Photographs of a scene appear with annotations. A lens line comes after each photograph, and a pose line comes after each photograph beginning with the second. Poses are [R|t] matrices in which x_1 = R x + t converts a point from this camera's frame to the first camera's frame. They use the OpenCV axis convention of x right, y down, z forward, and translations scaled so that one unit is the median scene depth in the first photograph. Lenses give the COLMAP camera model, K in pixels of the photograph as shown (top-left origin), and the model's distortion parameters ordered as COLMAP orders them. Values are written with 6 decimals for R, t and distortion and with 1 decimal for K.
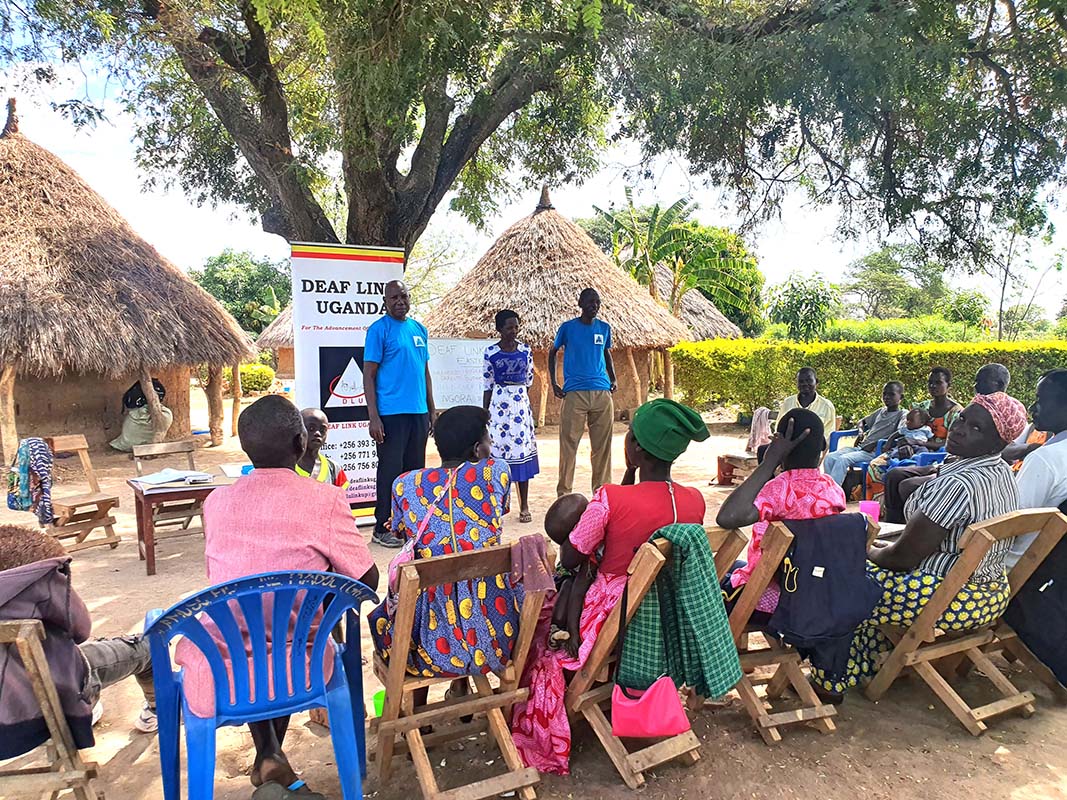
lens RADIAL K [[842.6, 0, 536.1], [0, 842.6, 429.7], [0, 0, 1]] dist [0.043009, -0.044317]
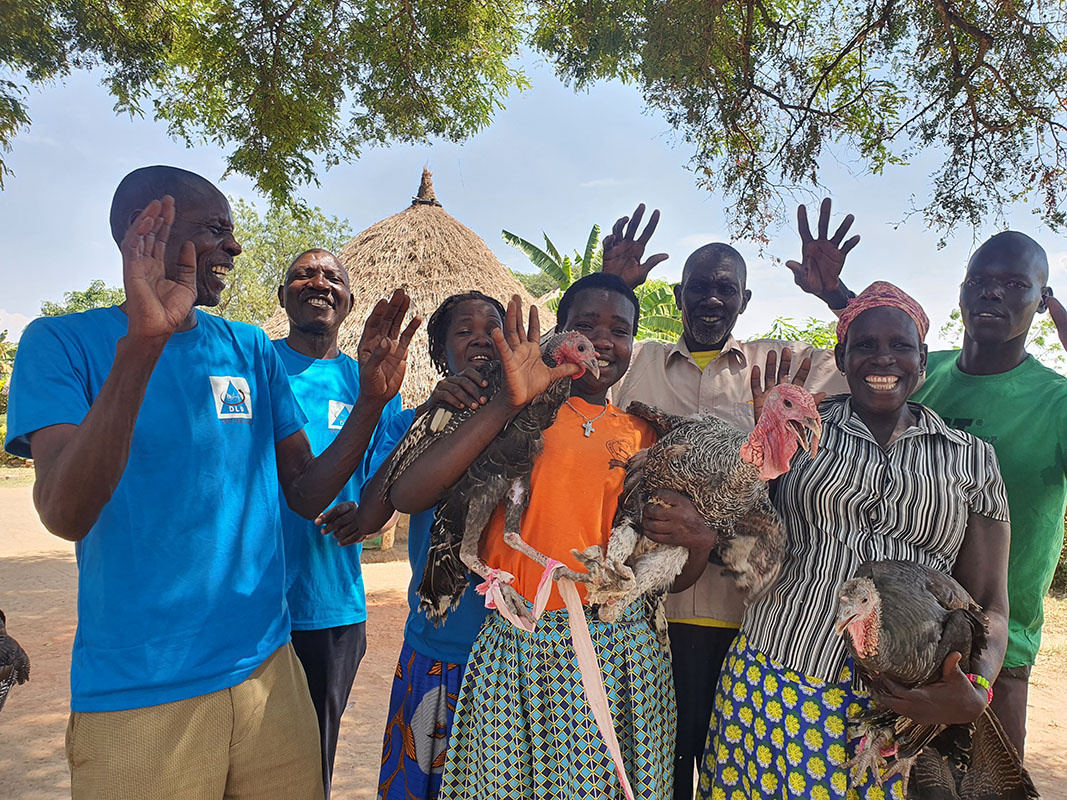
lens RADIAL K [[842.6, 0, 541.6], [0, 842.6, 405.4], [0, 0, 1]] dist [0.043009, -0.044317]
pose [[0.997041, 0.037100, 0.067326, 0.092046], [-0.030050, 0.994242, -0.102863, -0.056476], [-0.070755, 0.100535, 0.992414, 0.514799]]
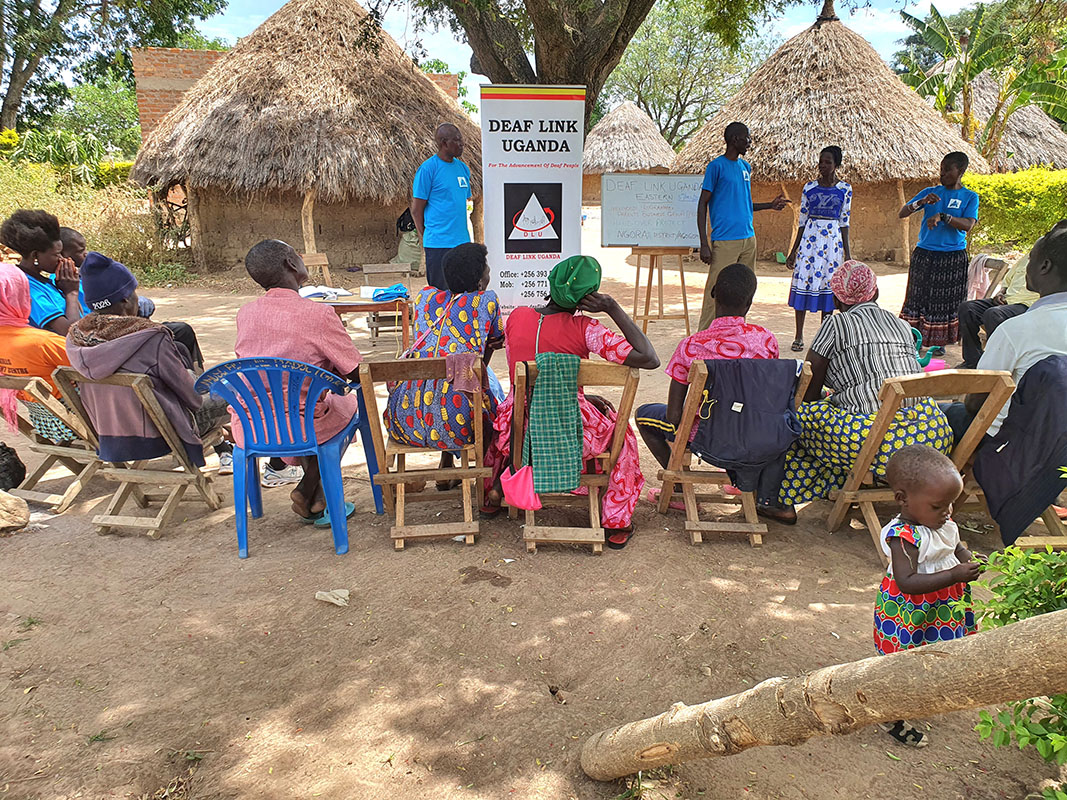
lens RADIAL K [[842.6, 0, 527.3], [0, 842.6, 418.2], [0, 0, 1]] dist [0.043009, -0.044317]
pose [[0.926215, 0.113503, -0.359504, 0.131508], [-0.044814, 0.979988, 0.193945, -0.006539], [0.374323, -0.163524, 0.912766, -0.039283]]
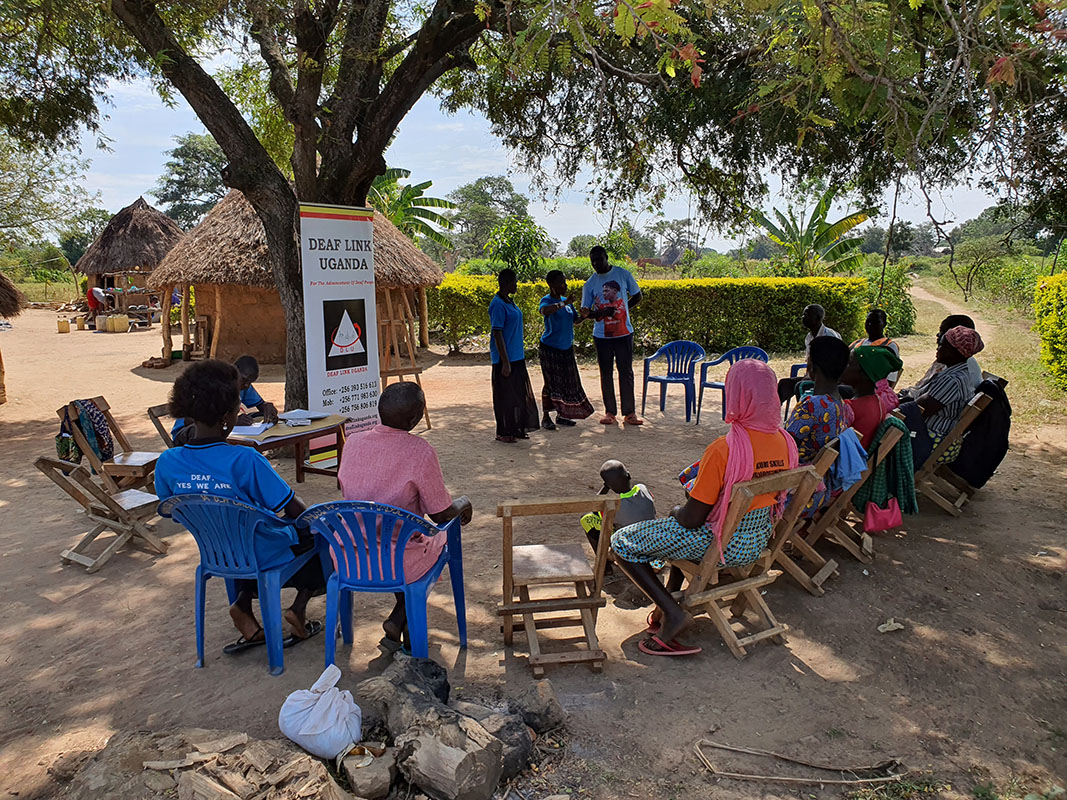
lens RADIAL K [[842.6, 0, 539.8], [0, 842.6, 409.5], [0, 0, 1]] dist [0.043009, -0.044317]
pose [[0.896328, -0.077284, 0.436604, -0.305919], [0.050620, 0.996090, 0.072401, -0.013878], [-0.440492, -0.042794, 0.896736, -0.067277]]
